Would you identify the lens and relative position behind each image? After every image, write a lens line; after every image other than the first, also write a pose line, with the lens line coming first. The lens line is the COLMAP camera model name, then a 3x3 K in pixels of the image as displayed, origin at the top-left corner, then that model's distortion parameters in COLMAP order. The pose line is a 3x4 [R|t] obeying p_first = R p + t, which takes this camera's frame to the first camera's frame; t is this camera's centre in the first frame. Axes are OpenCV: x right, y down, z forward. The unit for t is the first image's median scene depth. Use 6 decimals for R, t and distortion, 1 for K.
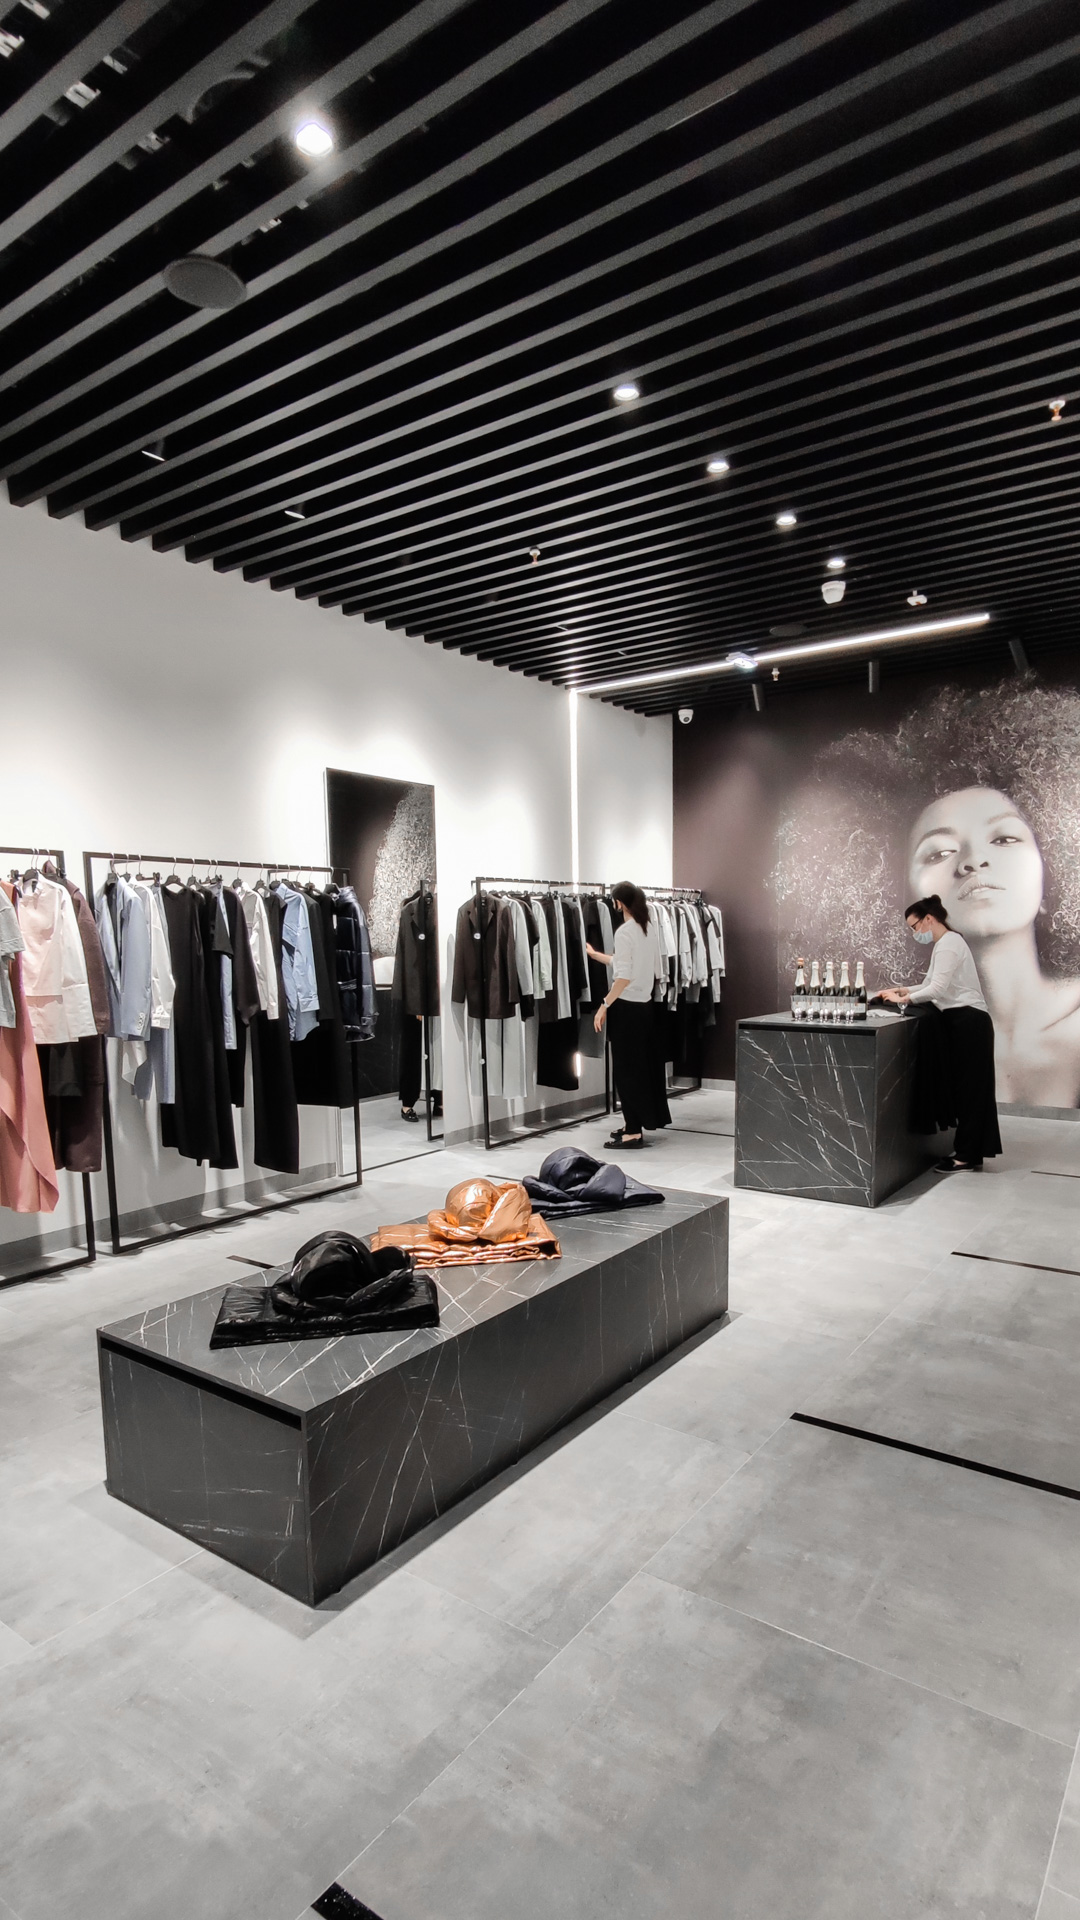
lens RADIAL K [[988.5, 0, 540.3], [0, 988.5, 996.7], [0, 0, 1]] dist [0.147461, -0.100581]
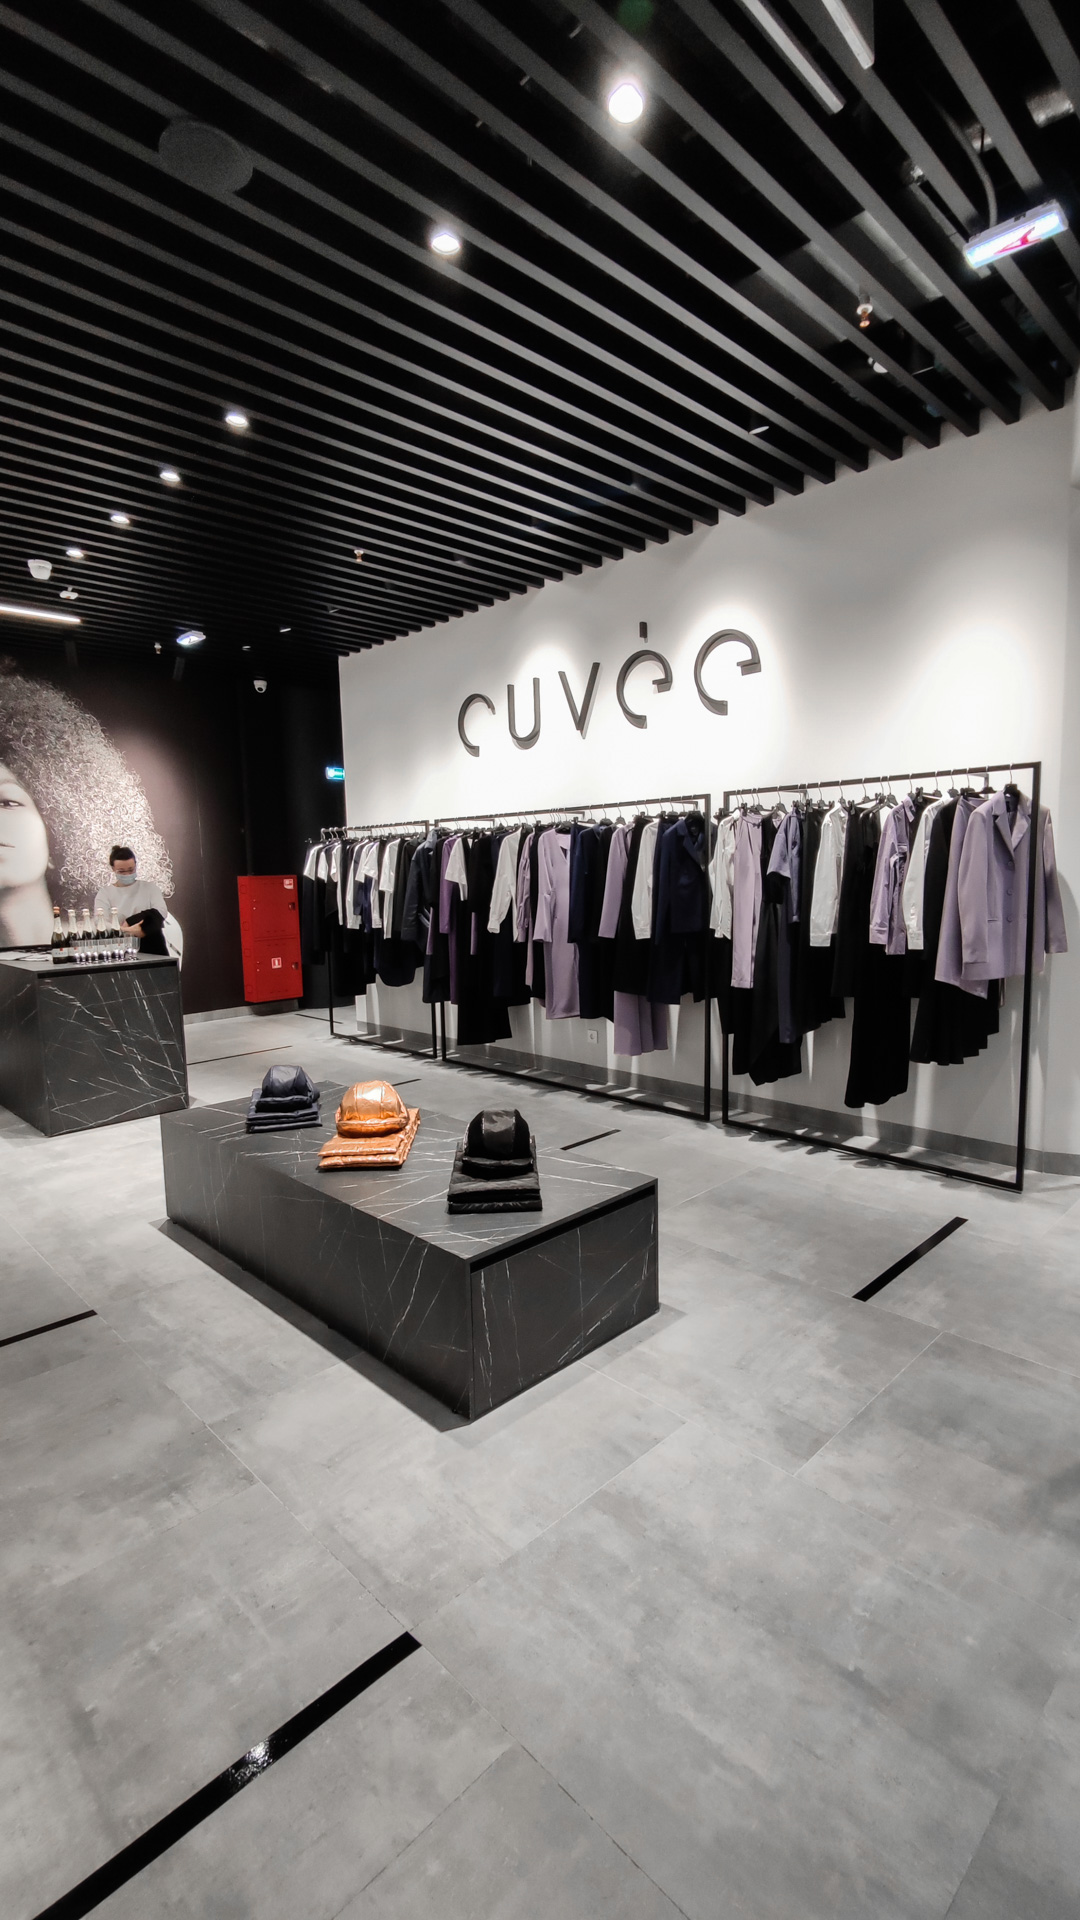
lens RADIAL K [[880.1, 0, 540.0], [0, 880.1, 960.0], [0, 0, 1]] dist [-0.000117, -0.000188]
pose [[0.178557, -0.099585, 0.978877, -0.421677], [0.088307, 0.992472, 0.084860, -0.012408], [-0.979959, 0.071290, 0.186007, 0.258218]]
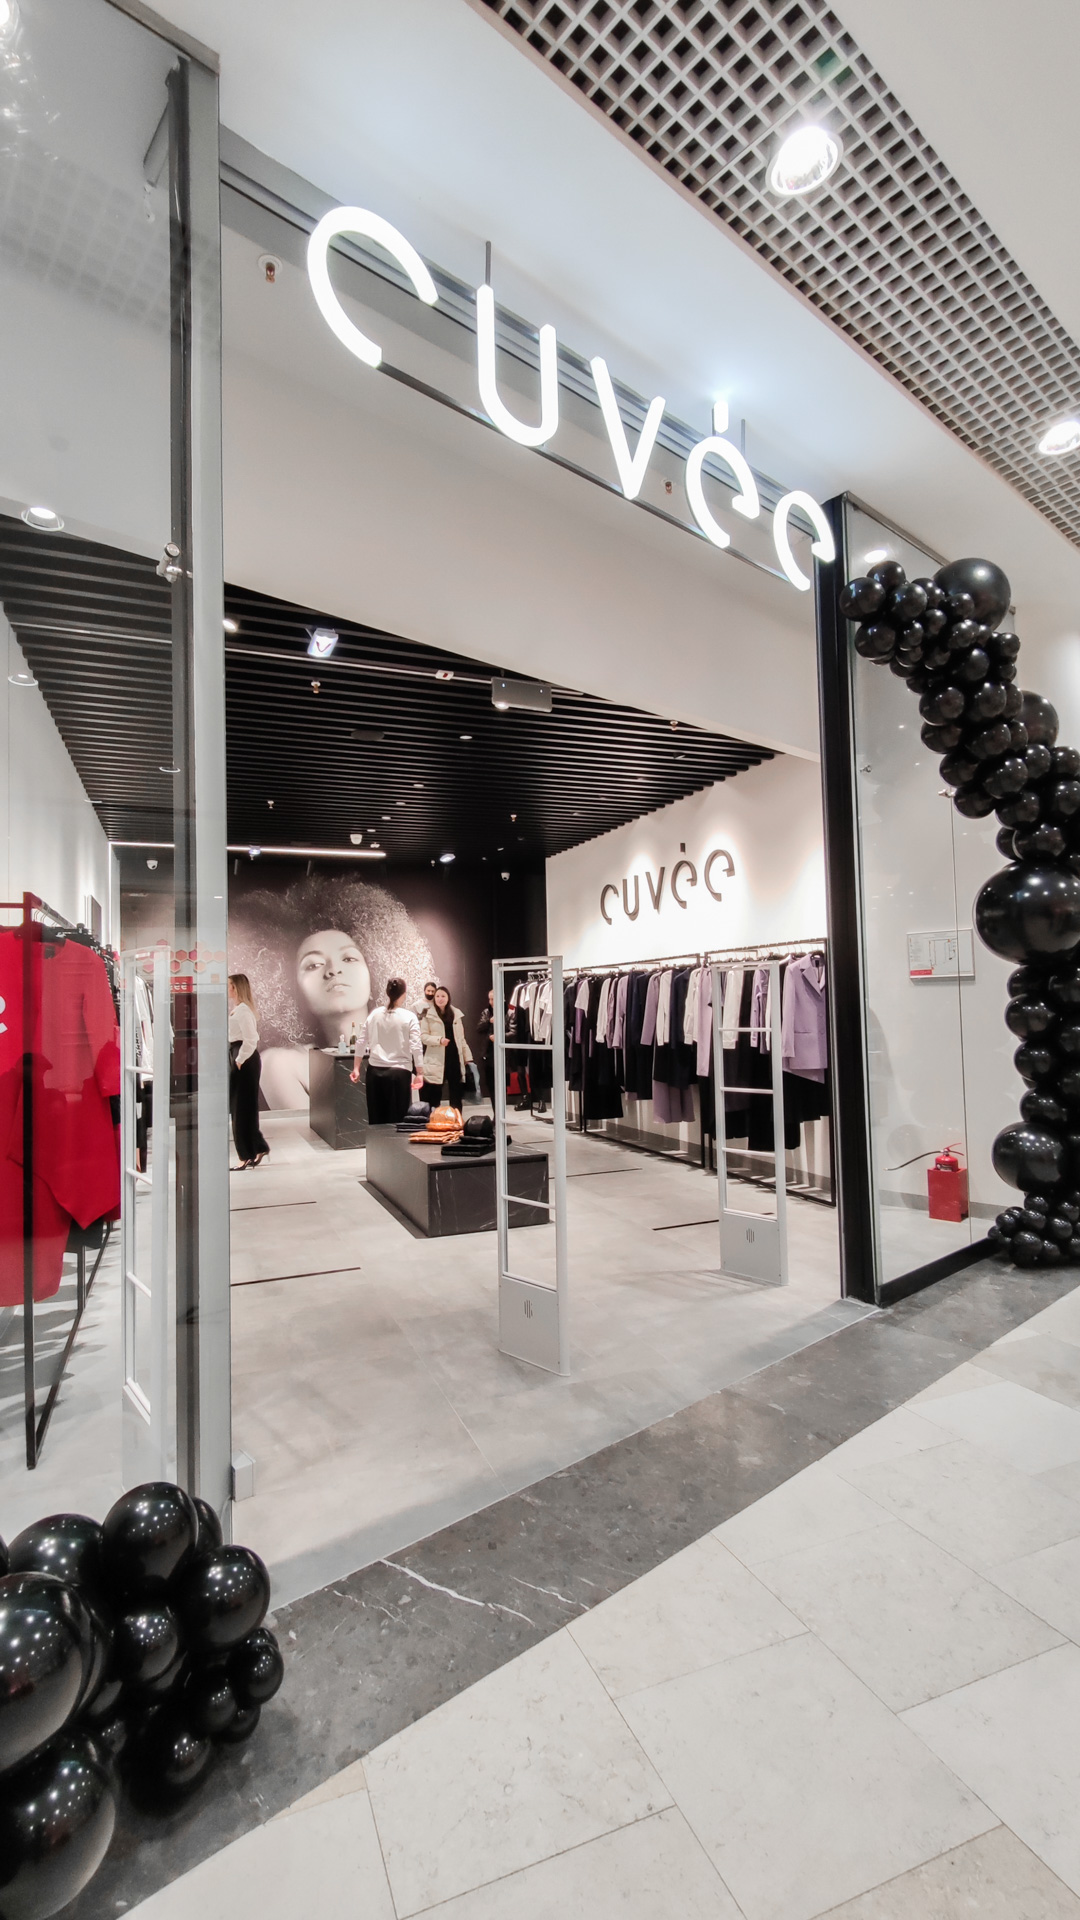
lens RADIAL K [[880.1, 0, 540.0], [0, 880.1, 960.0], [0, 0, 1]] dist [-0.000117, -0.000188]
pose [[0.541133, 0.031877, 0.840332, -0.711434], [0.079615, 0.992851, -0.088931, 0.015716], [-0.837160, 0.115027, 0.534727, -0.141891]]
